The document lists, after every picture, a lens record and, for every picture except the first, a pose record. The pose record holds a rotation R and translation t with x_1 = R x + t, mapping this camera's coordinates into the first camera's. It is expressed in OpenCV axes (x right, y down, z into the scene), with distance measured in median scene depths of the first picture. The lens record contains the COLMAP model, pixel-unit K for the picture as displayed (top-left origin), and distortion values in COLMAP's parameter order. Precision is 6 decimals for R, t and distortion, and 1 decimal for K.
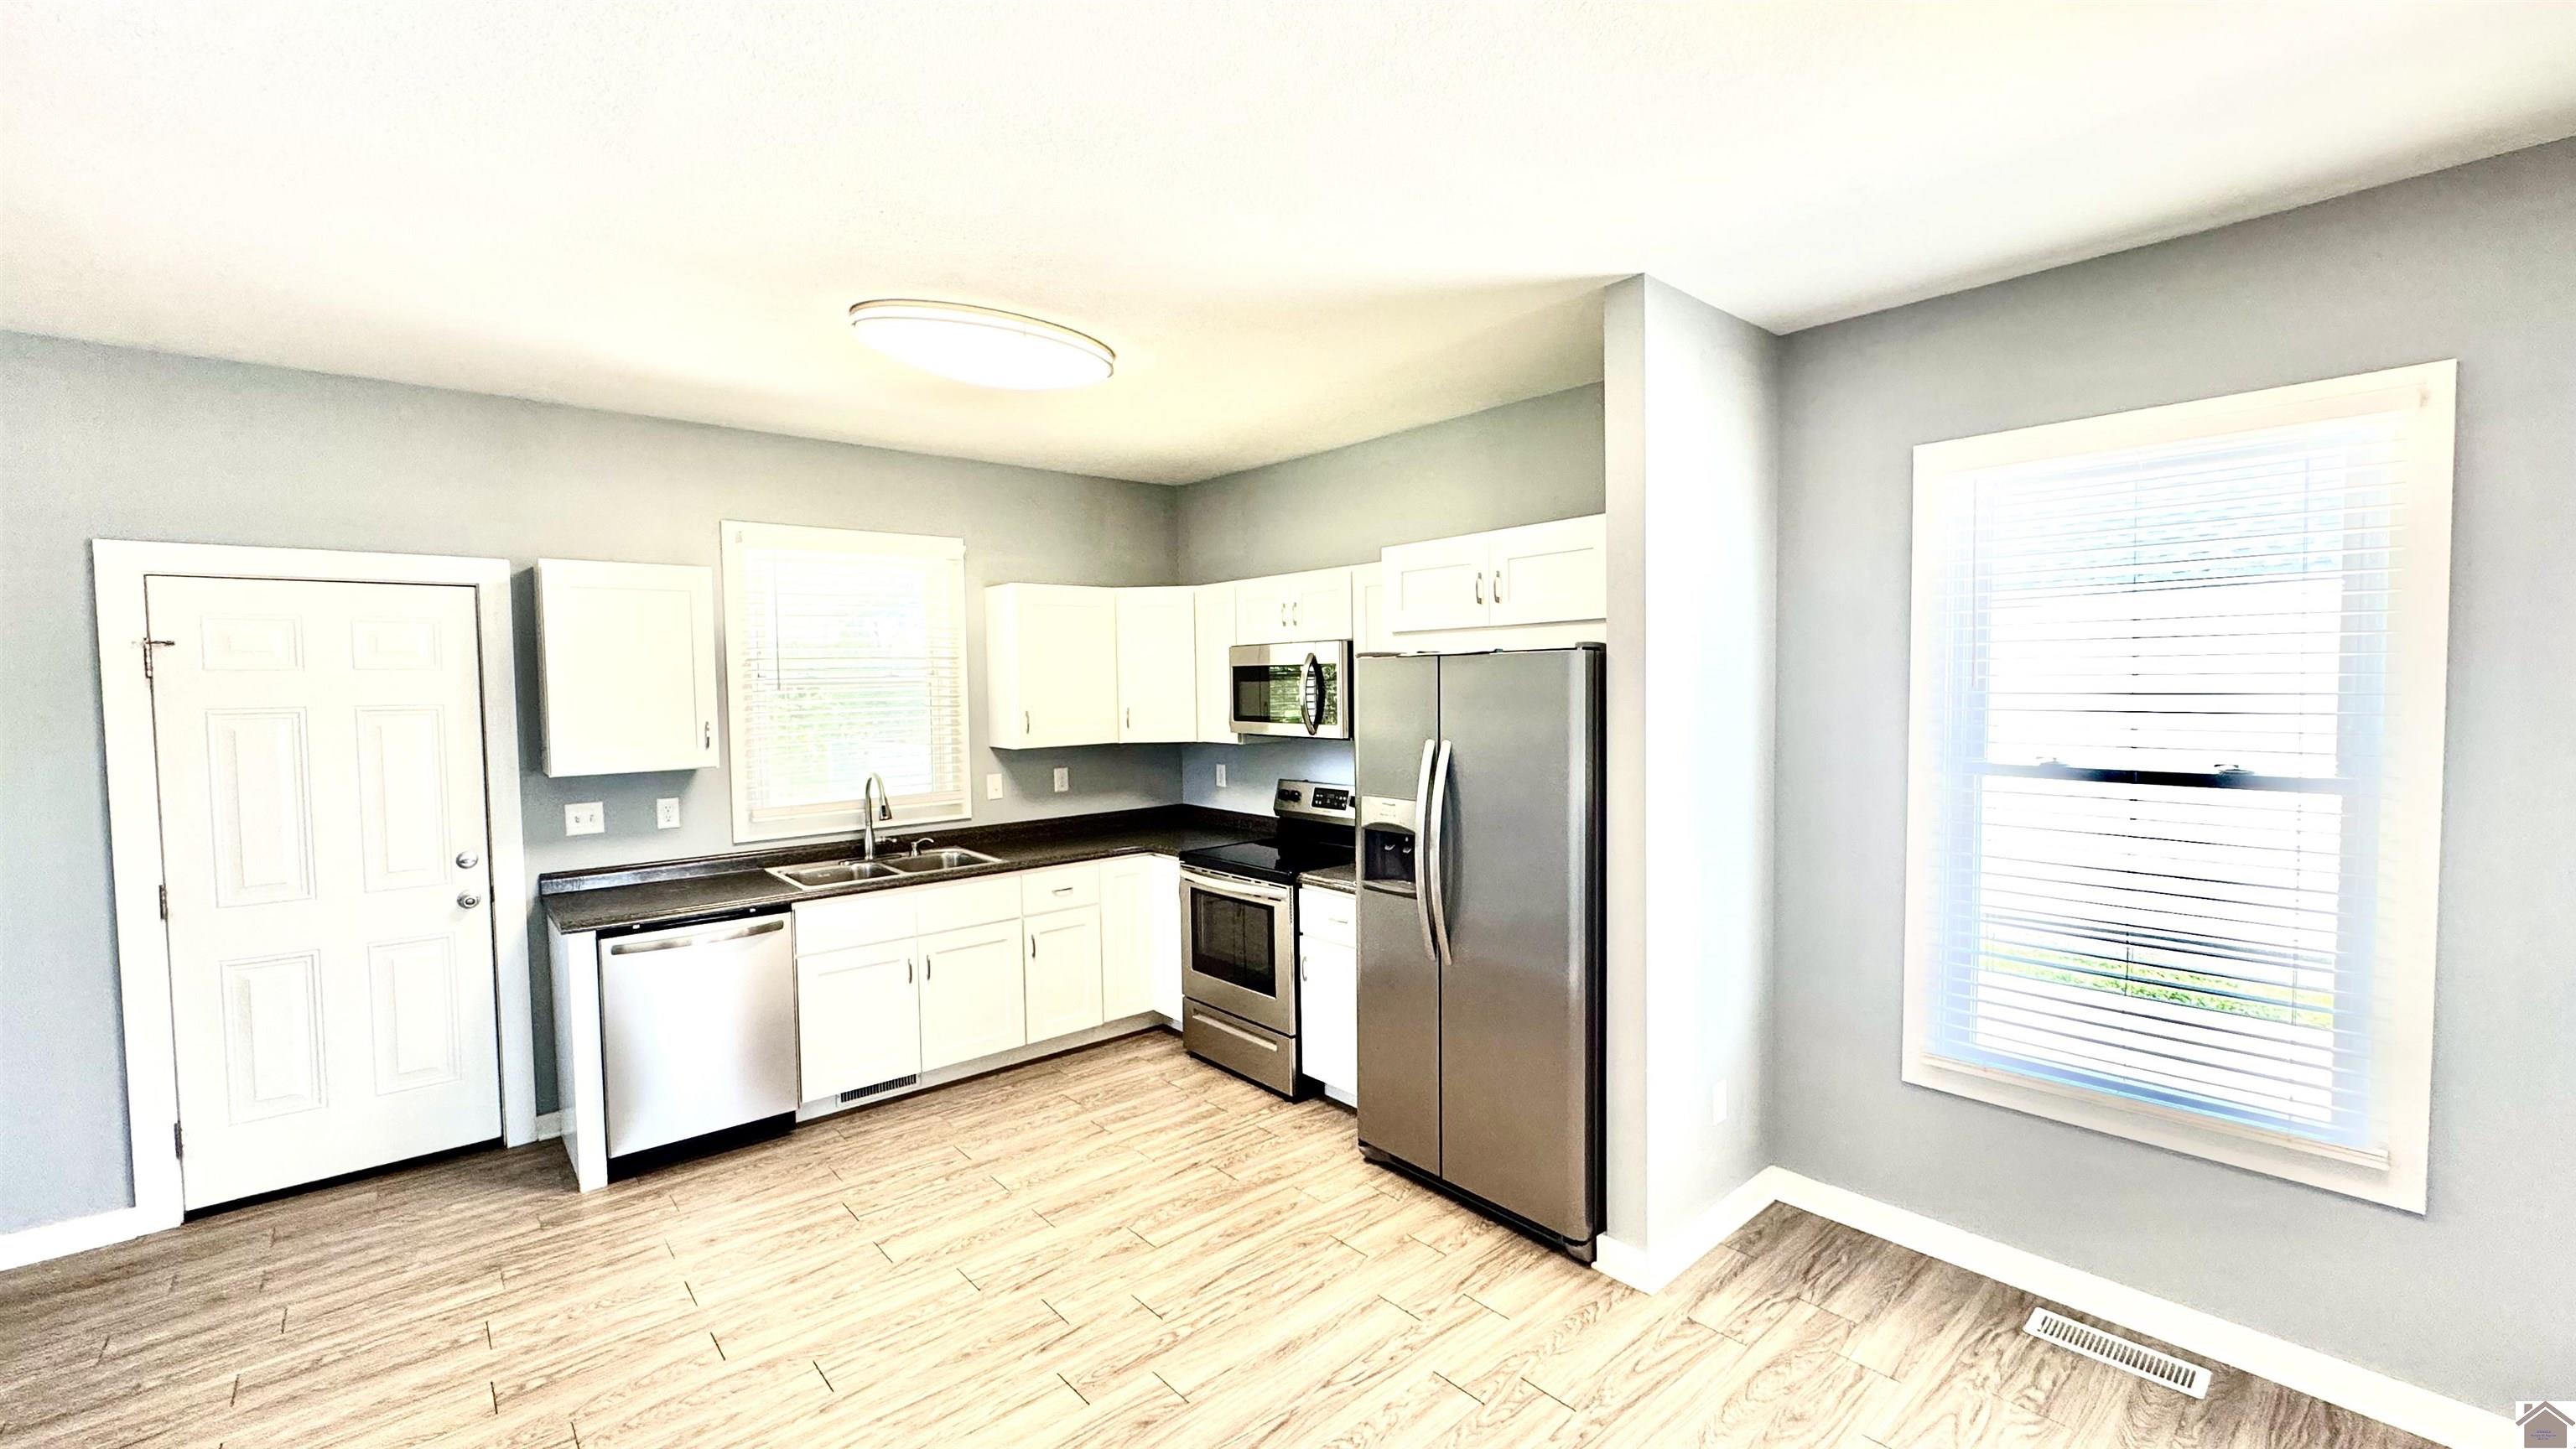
lens RADIAL K [[1026.6, 0, 1288.0], [0, 1026.6, 724.5], [0, 0, 1]] dist [-0.000452, 0.000059]
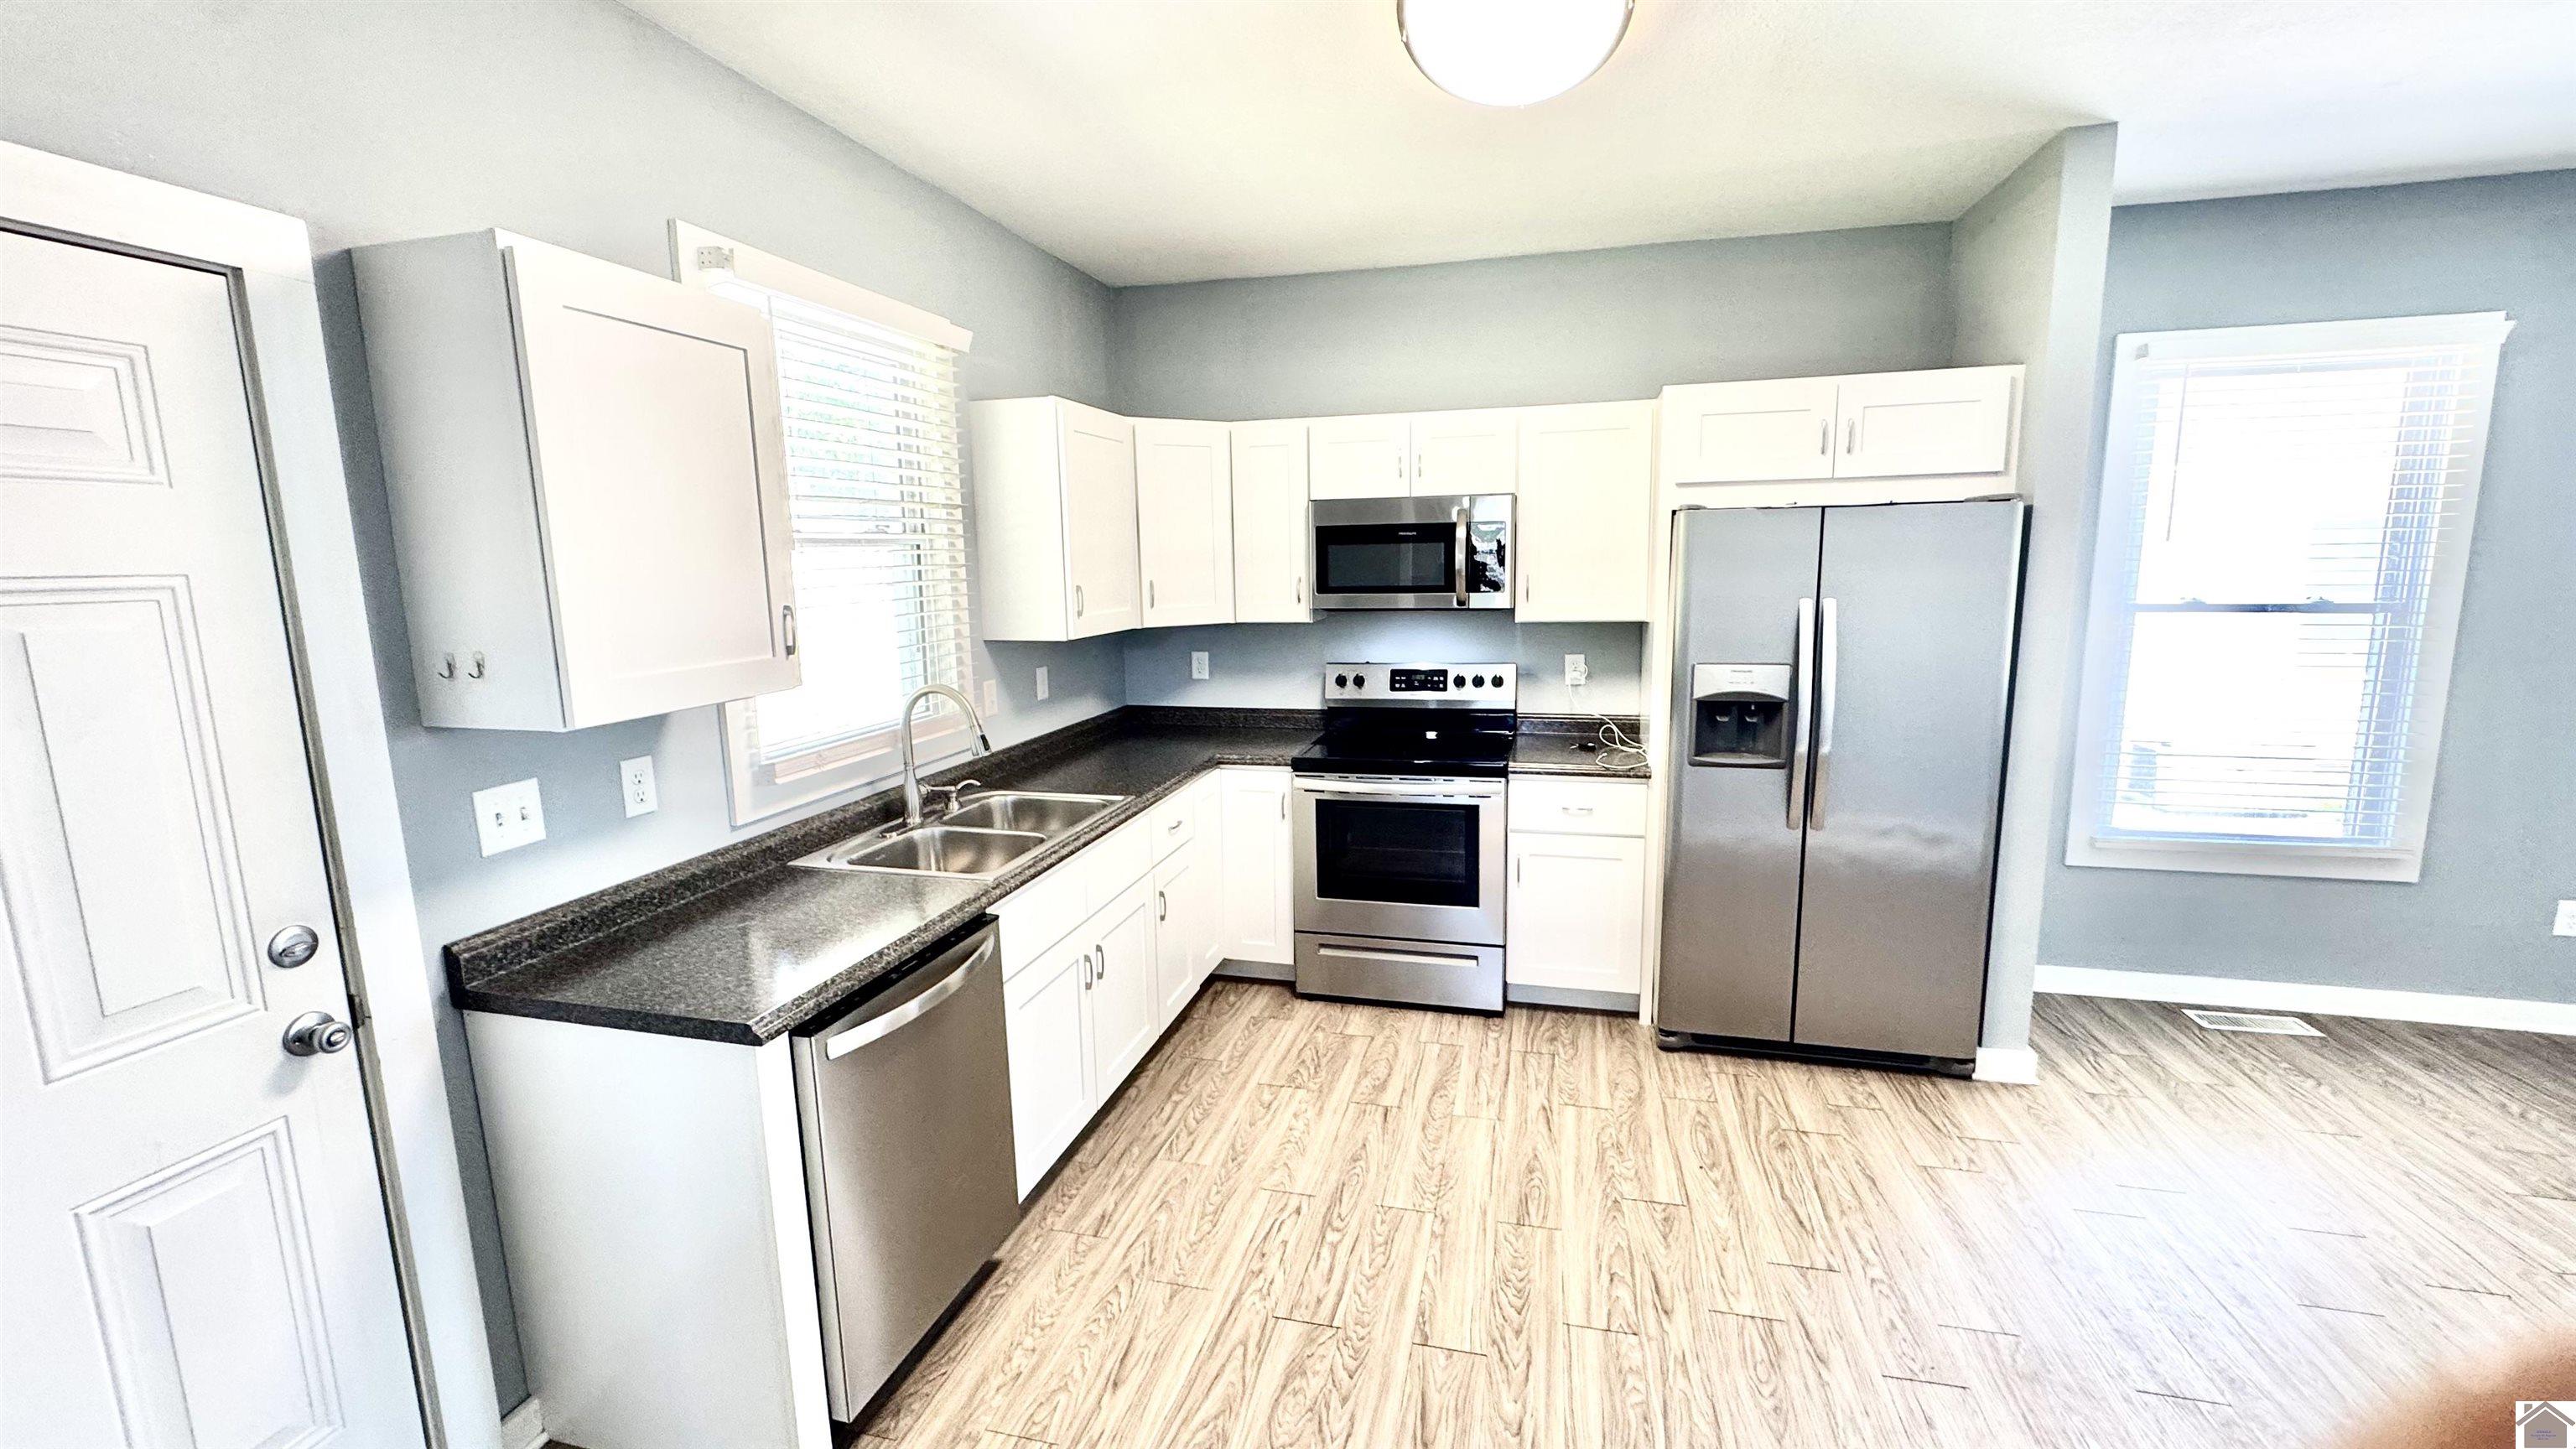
lens RADIAL K [[1031.1, 0, 1288.0], [0, 1031.1, 724.5], [0, 0, 1]] dist [-0.001430, 0.000077]
pose [[0.823351, -0.091237, 0.560150, -0.647594], [0.029700, 0.992568, 0.118014, 0.003242], [-0.566754, -0.080531, 0.819942, 0.400488]]
